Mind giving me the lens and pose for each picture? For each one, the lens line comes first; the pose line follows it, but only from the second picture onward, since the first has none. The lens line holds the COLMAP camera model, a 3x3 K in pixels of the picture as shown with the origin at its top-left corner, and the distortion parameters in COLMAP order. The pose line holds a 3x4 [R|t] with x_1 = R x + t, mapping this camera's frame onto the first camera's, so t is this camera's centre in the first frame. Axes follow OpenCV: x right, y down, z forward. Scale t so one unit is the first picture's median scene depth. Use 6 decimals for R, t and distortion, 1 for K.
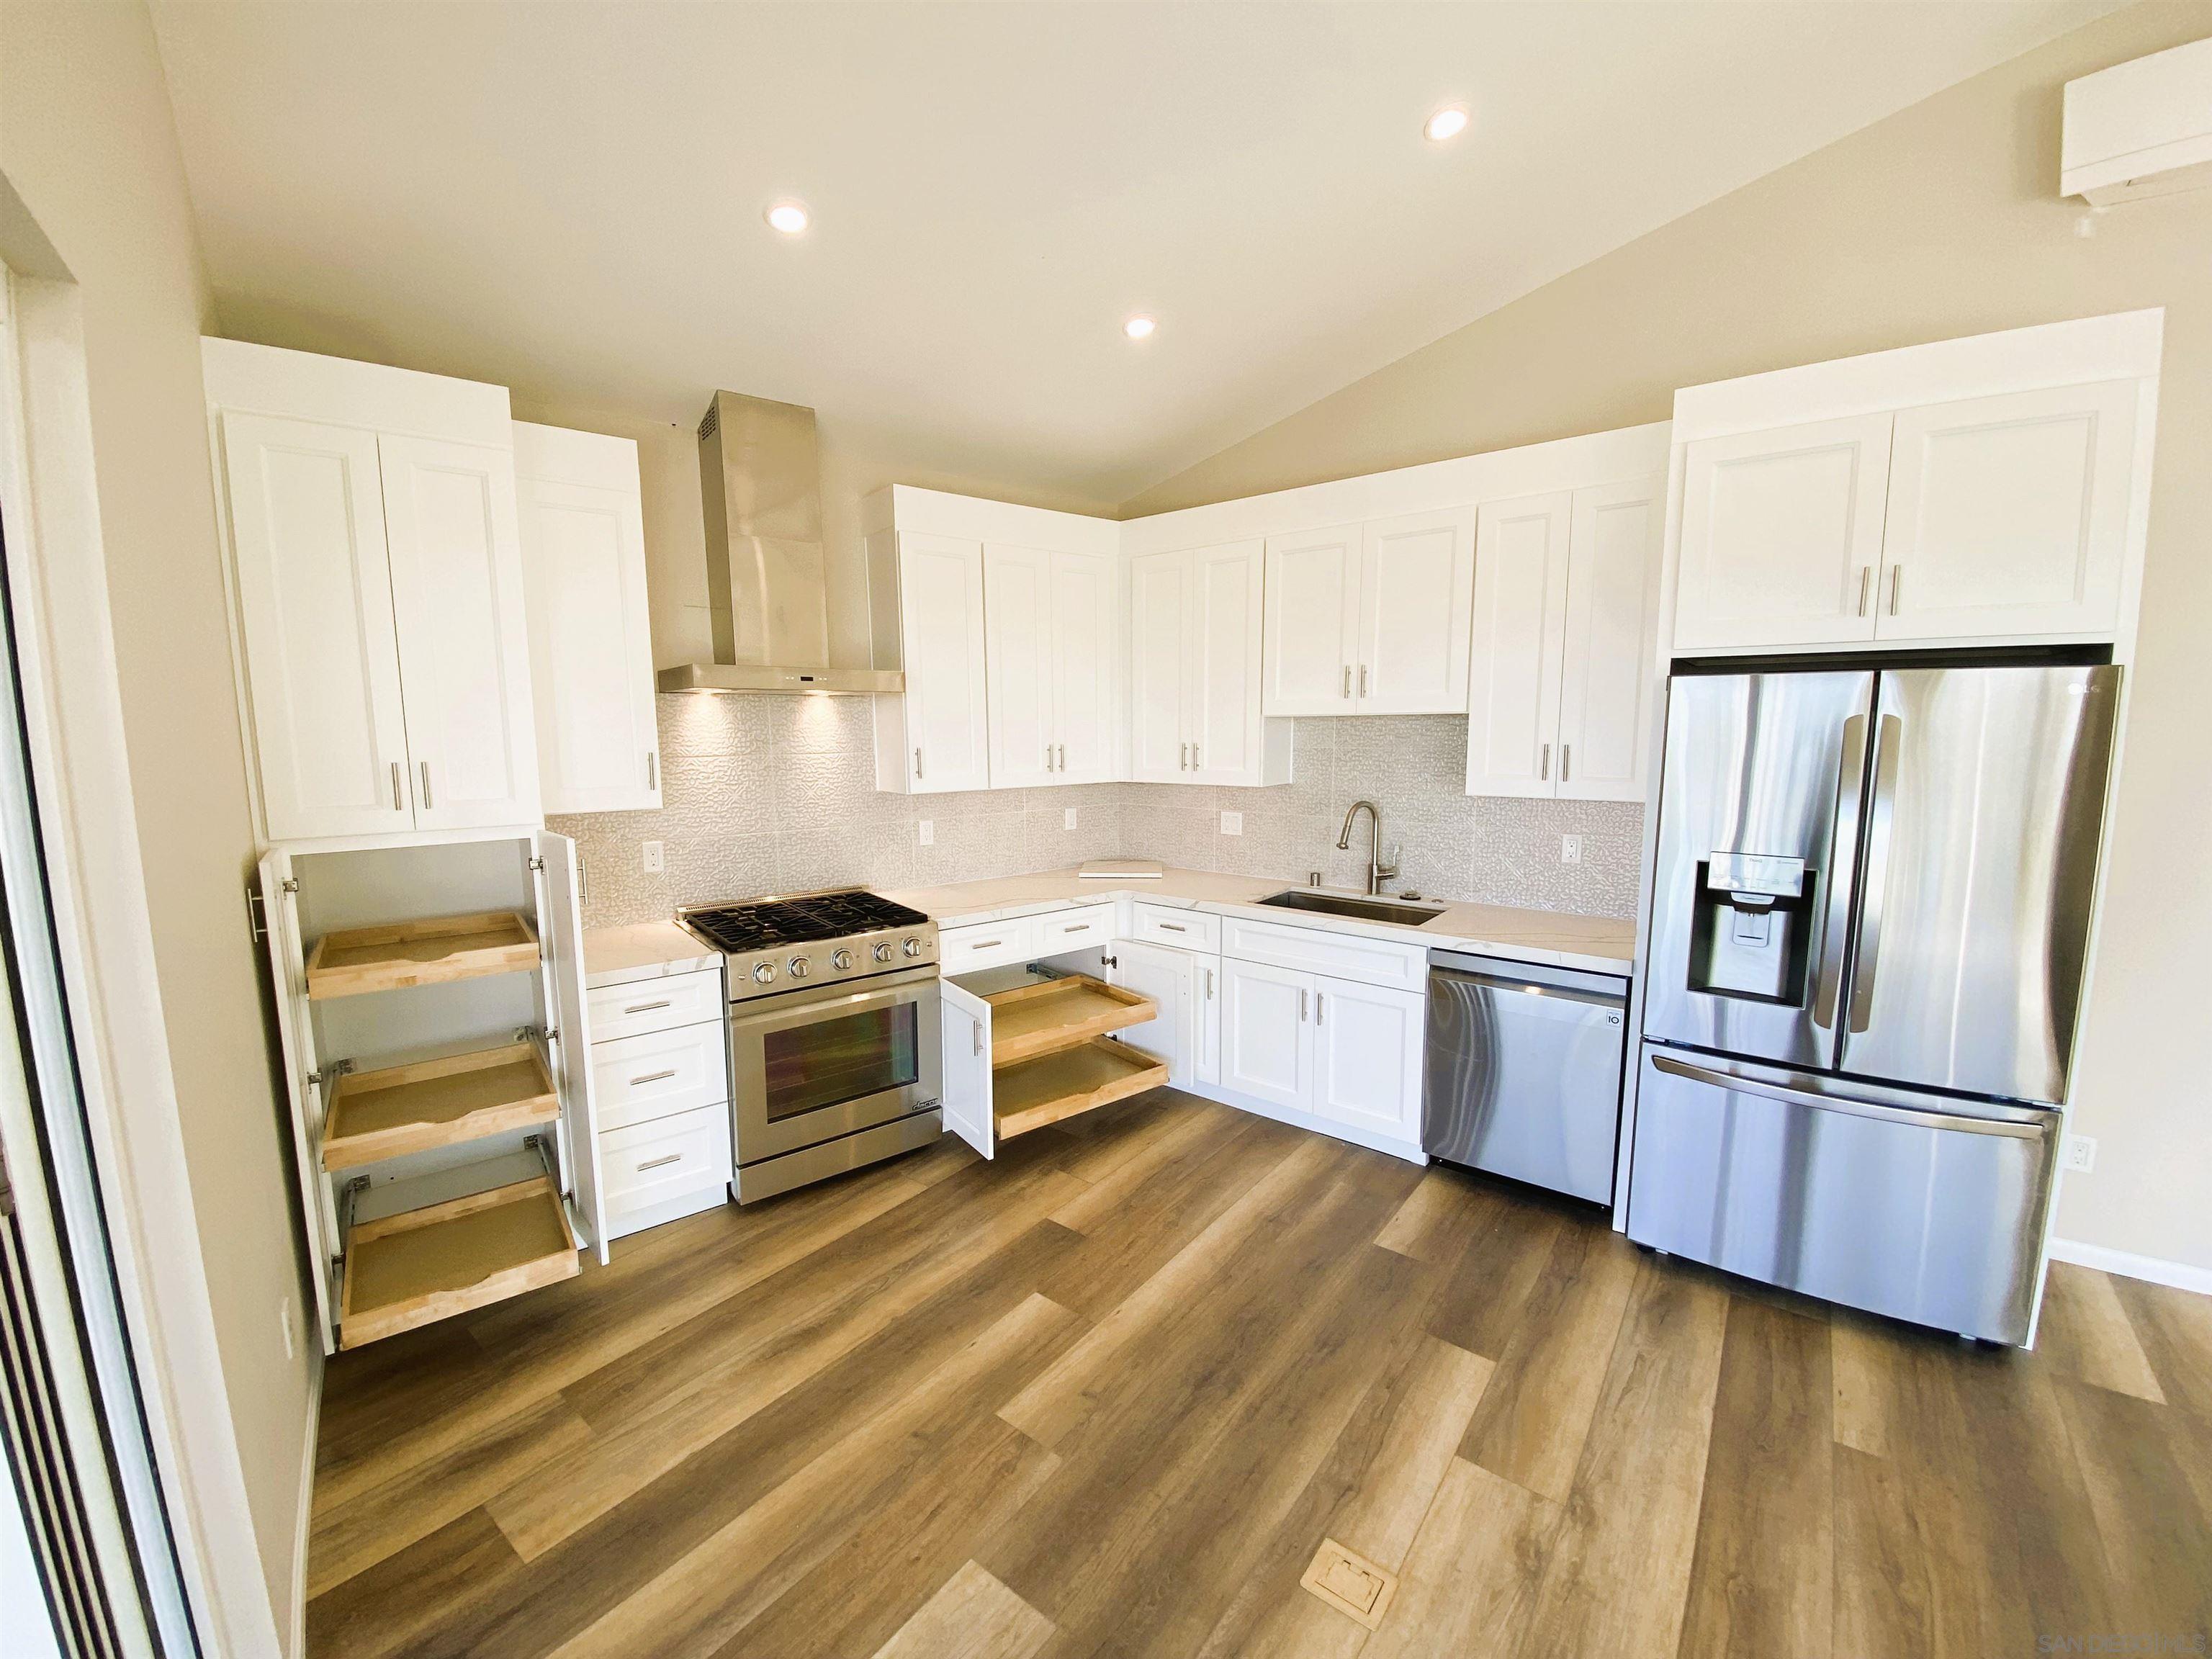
lens RADIAL K [[900.6, 0, 1109.9], [0, 900.6, 840.1], [0, 0, 1]] dist [-0.004128, -0.001434]
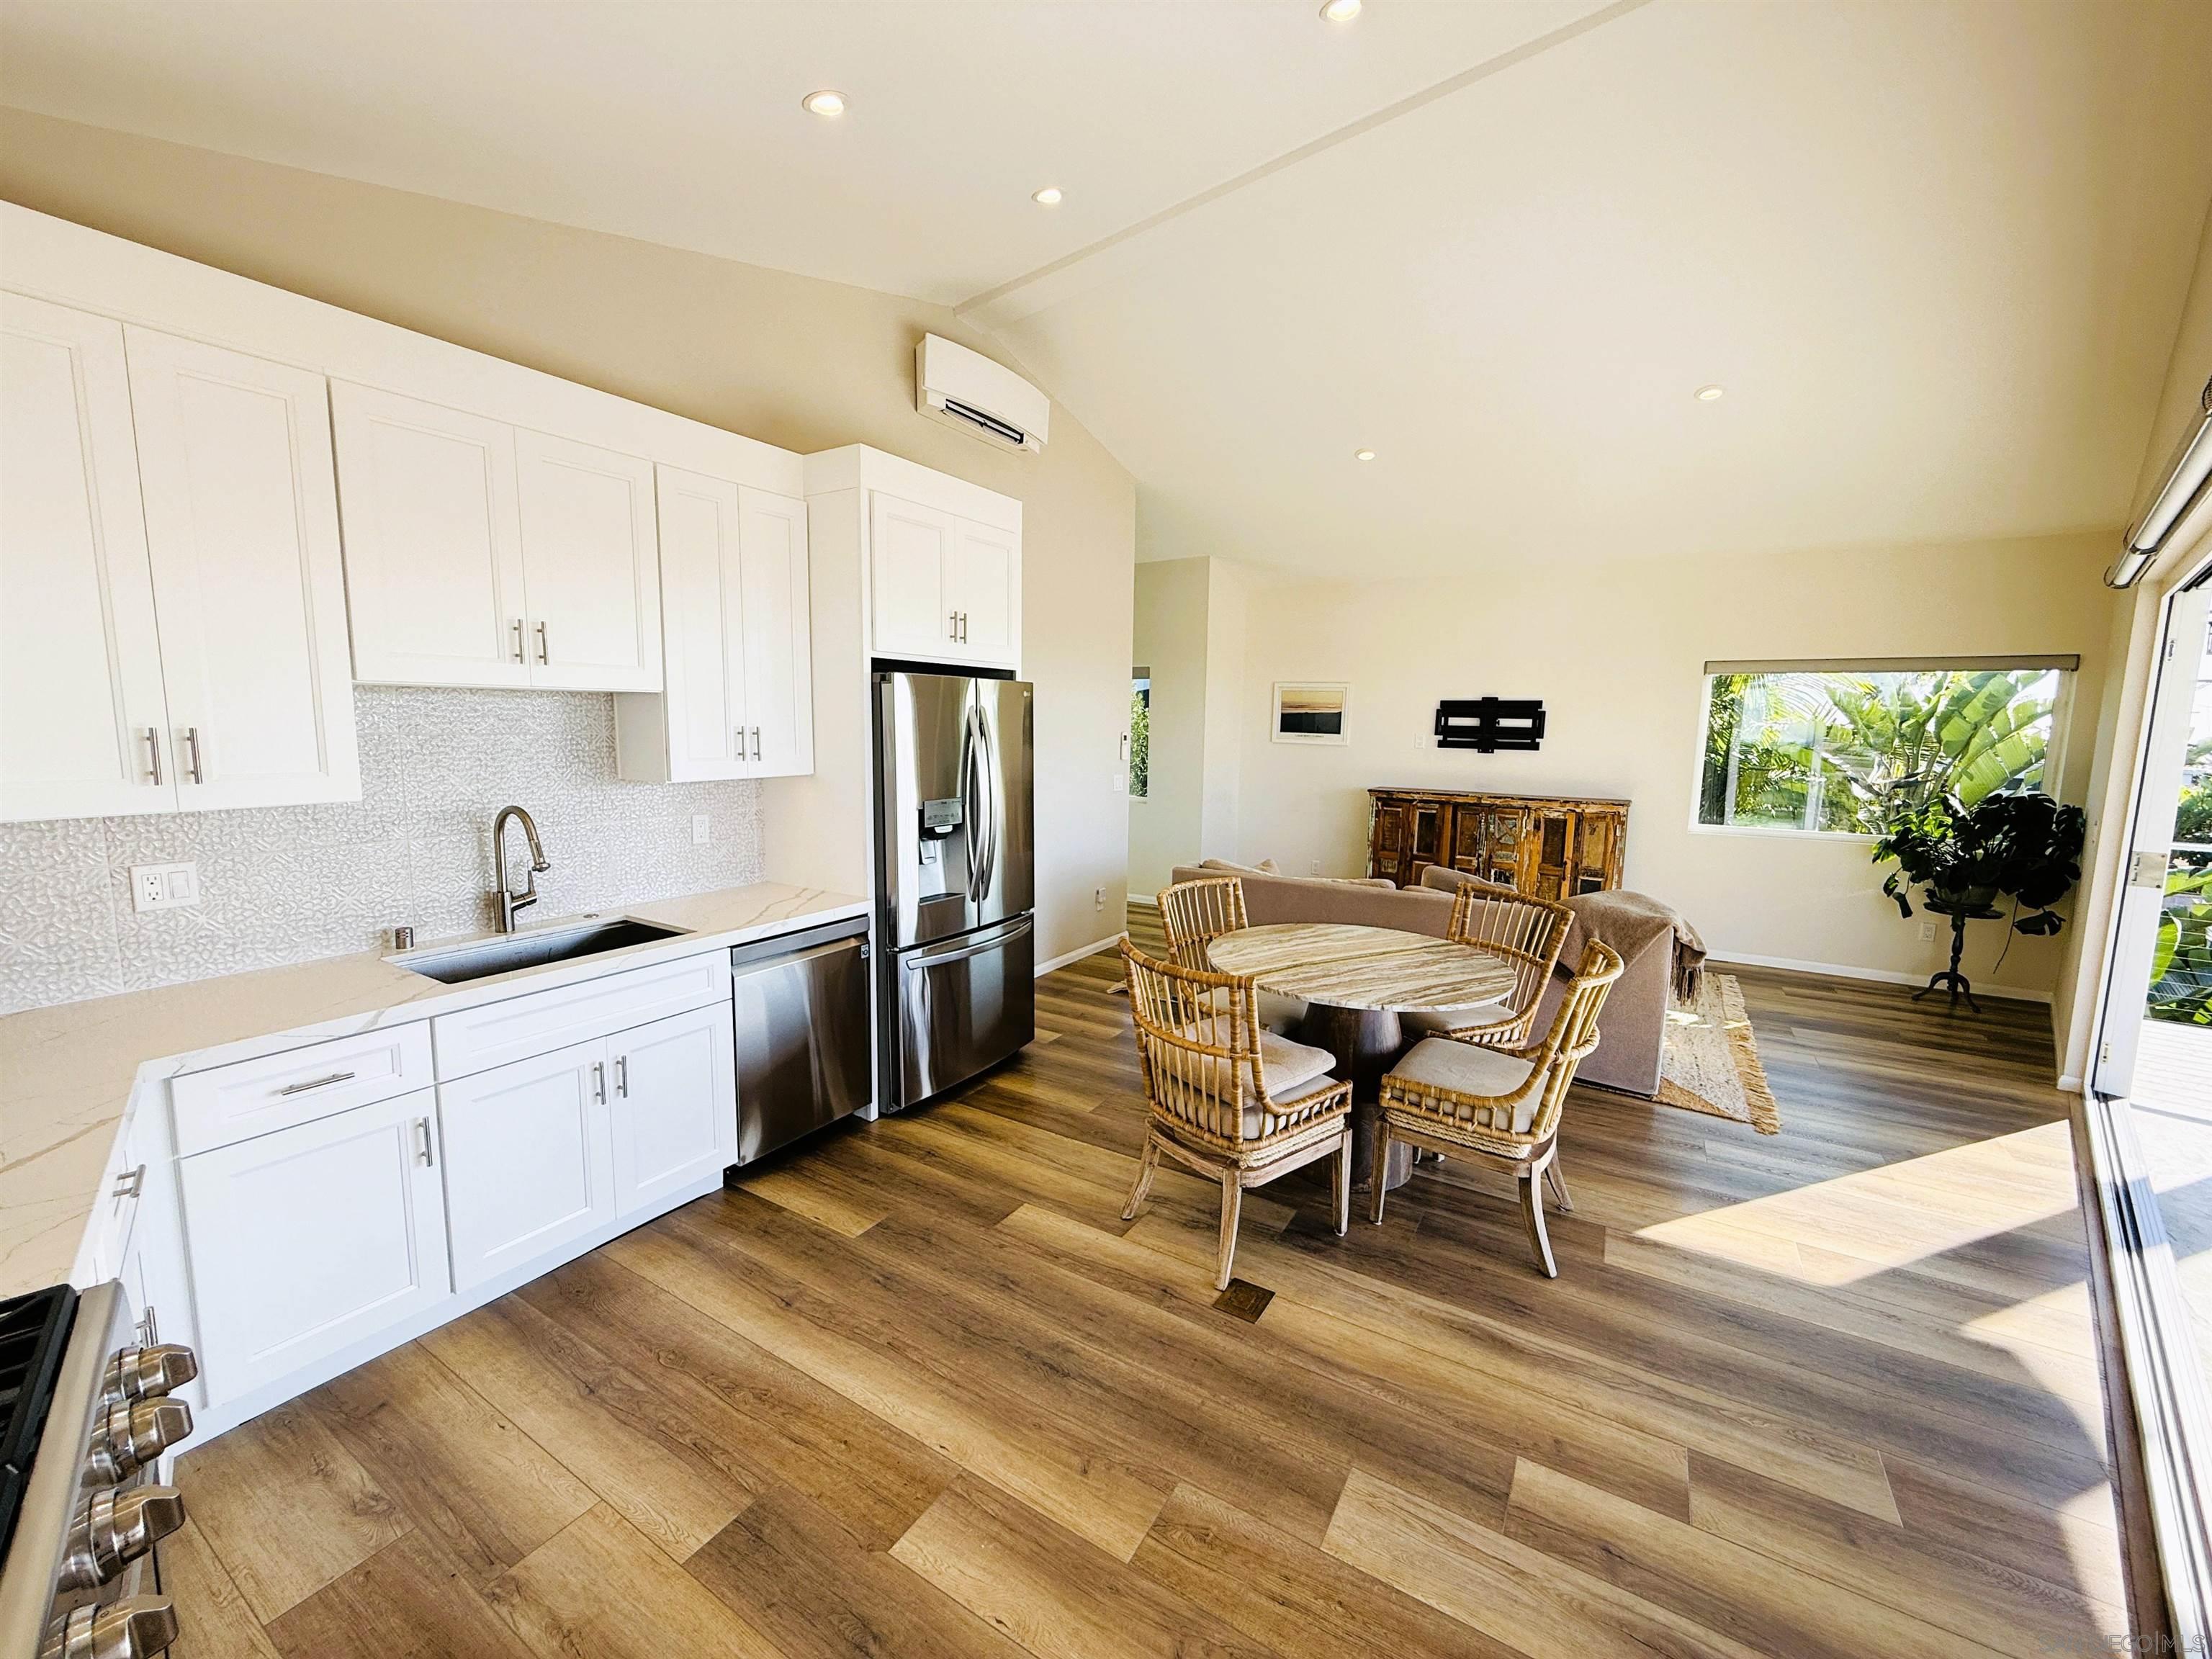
lens RADIAL K [[885.2, 0, 1094.8], [0, 885.2, 831.4], [0, 0, 1]] dist [0.019380, -0.000002]
pose [[-0.100855, -0.125058, 0.987010, -0.704630], [0.118700, 0.983470, 0.136738, -0.096495], [-0.987795, 0.130948, -0.084343, 0.860534]]
